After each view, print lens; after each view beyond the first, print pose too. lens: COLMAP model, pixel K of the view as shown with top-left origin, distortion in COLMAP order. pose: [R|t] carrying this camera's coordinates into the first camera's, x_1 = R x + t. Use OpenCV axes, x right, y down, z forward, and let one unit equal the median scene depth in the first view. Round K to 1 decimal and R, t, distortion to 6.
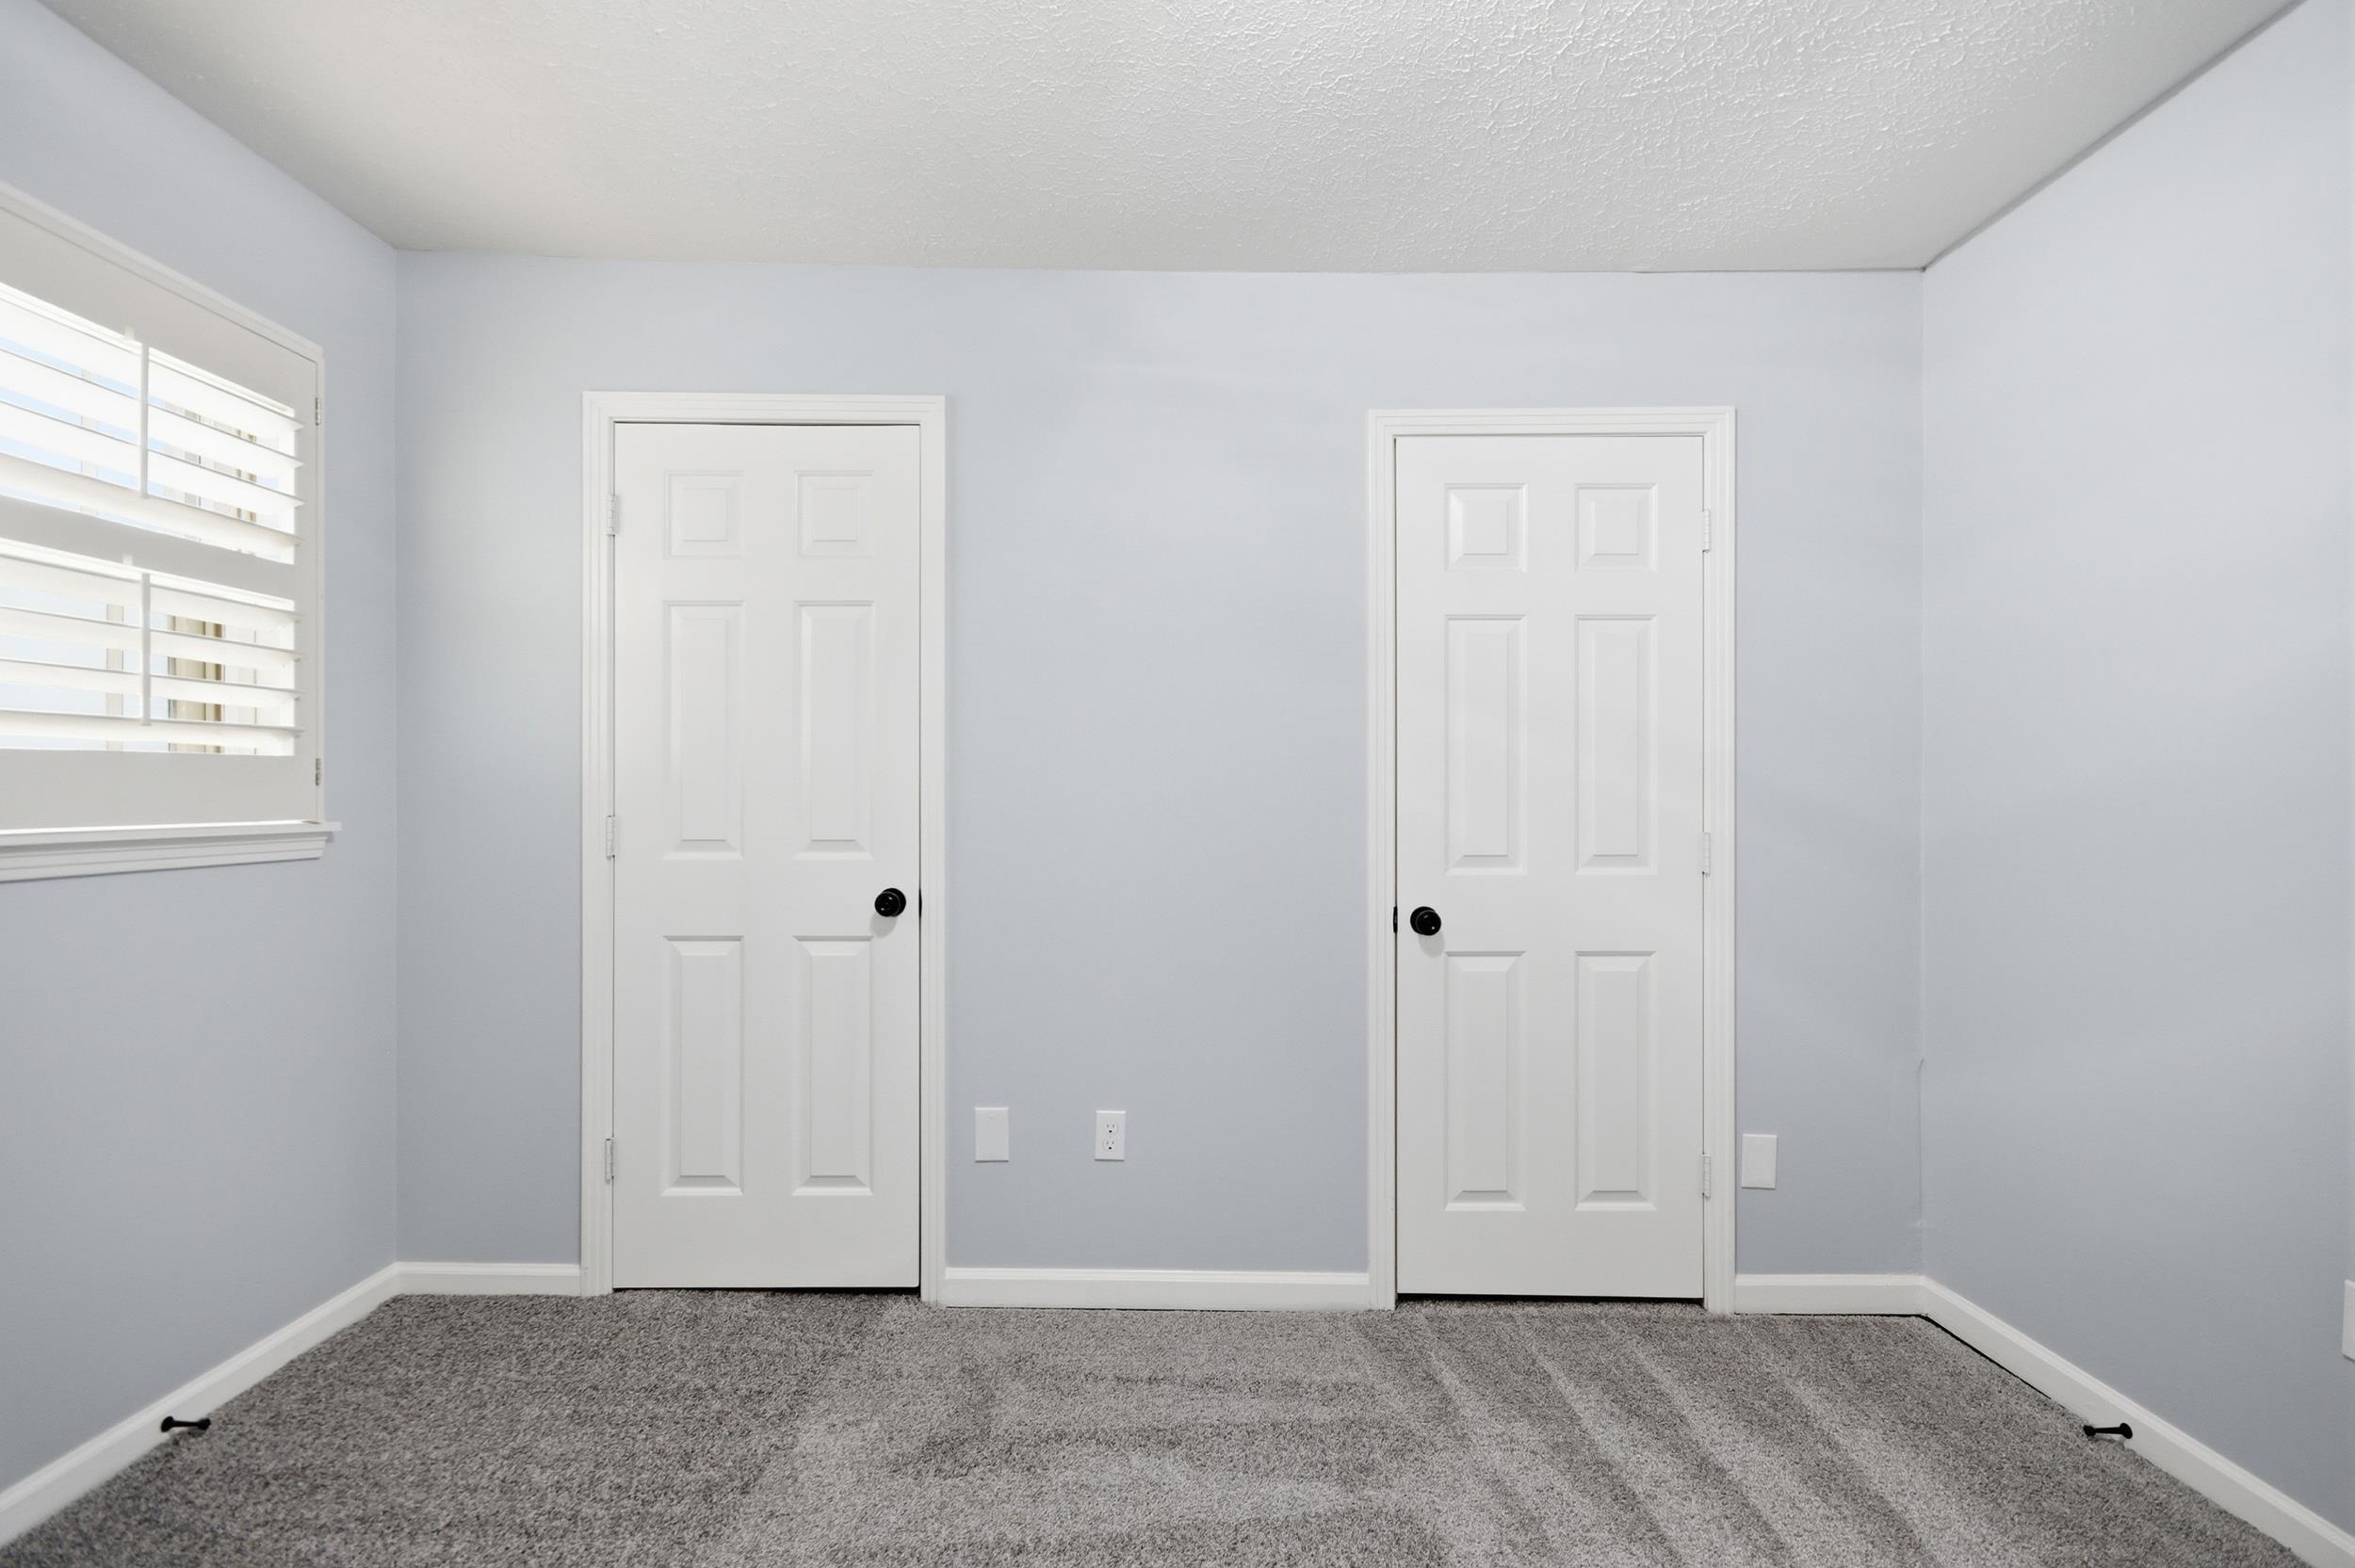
lens RADIAL K [[1072.3, 0, 1179.2], [0, 1072.3, 804.6], [0, 0, 1]] dist [0.006234, -0.008072]
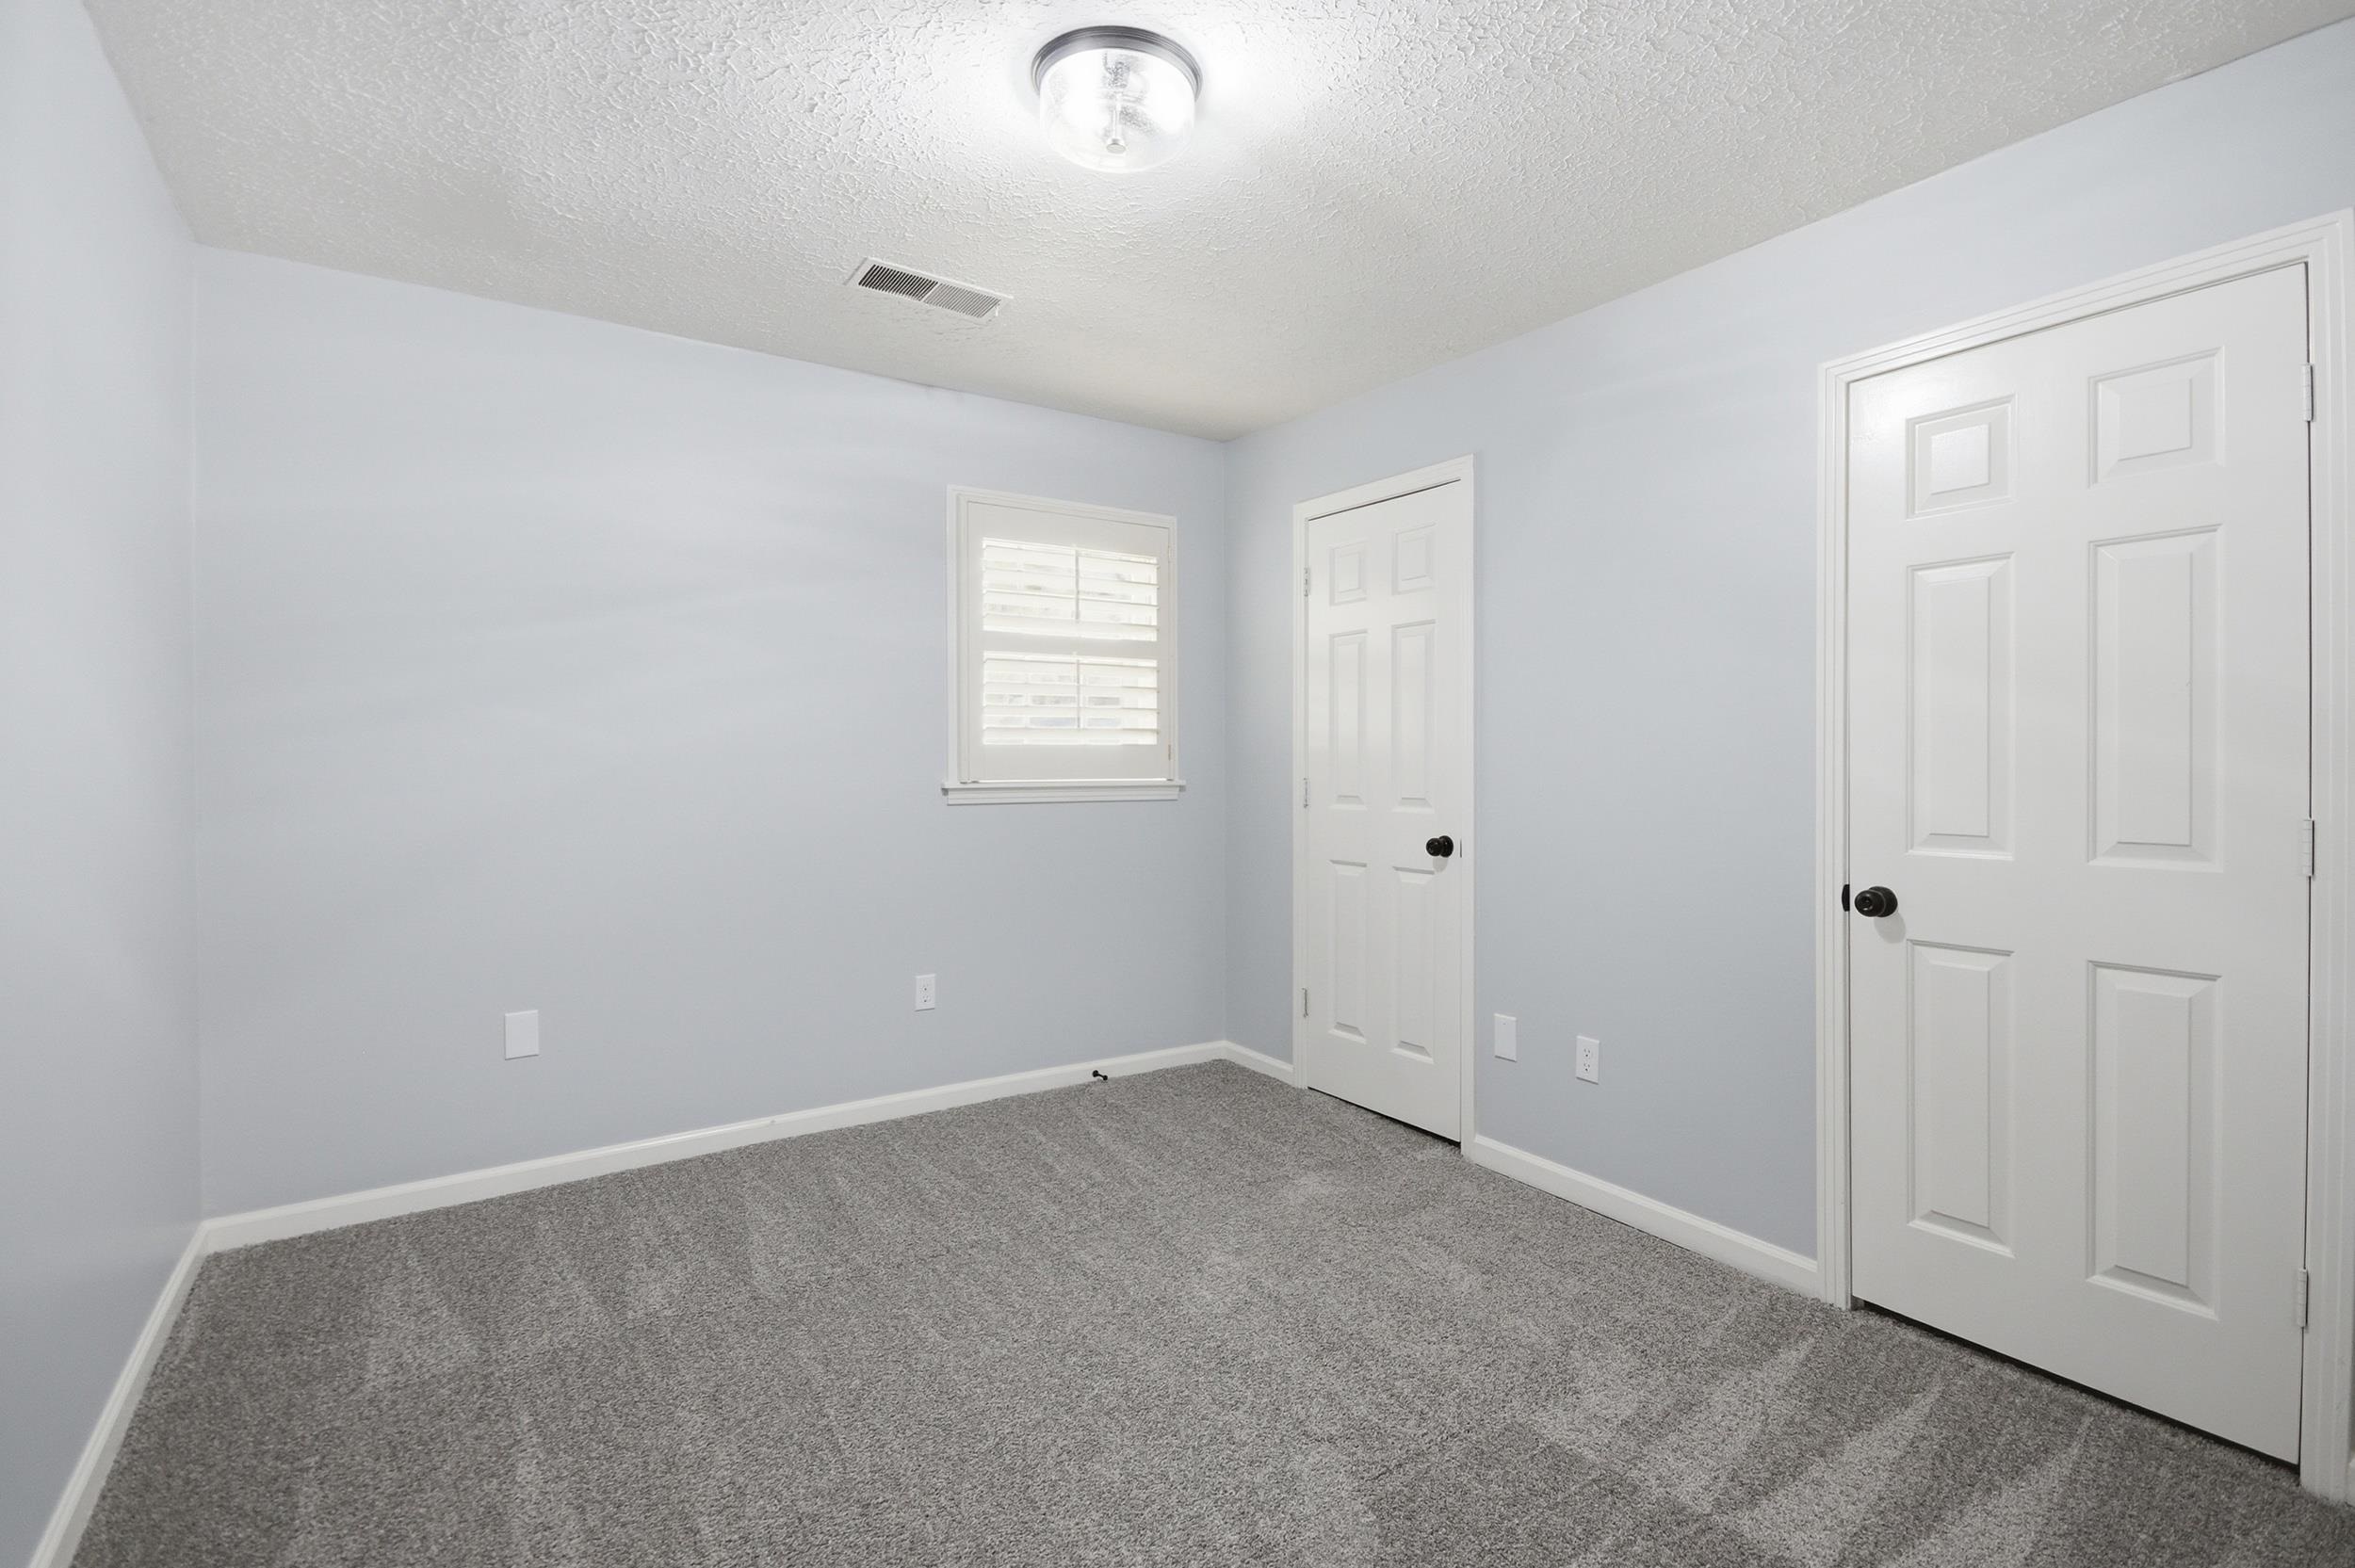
lens RADIAL K [[1072.3, 0, 1179.2], [0, 1072.3, 804.6], [0, 0, 1]] dist [0.006234, -0.008072]
pose [[0.561825, 0.030300, -0.826701, 0.648291], [-0.010719, 0.999512, 0.029349, 0.004012], [0.827186, -0.007628, 0.561876, -0.014115]]
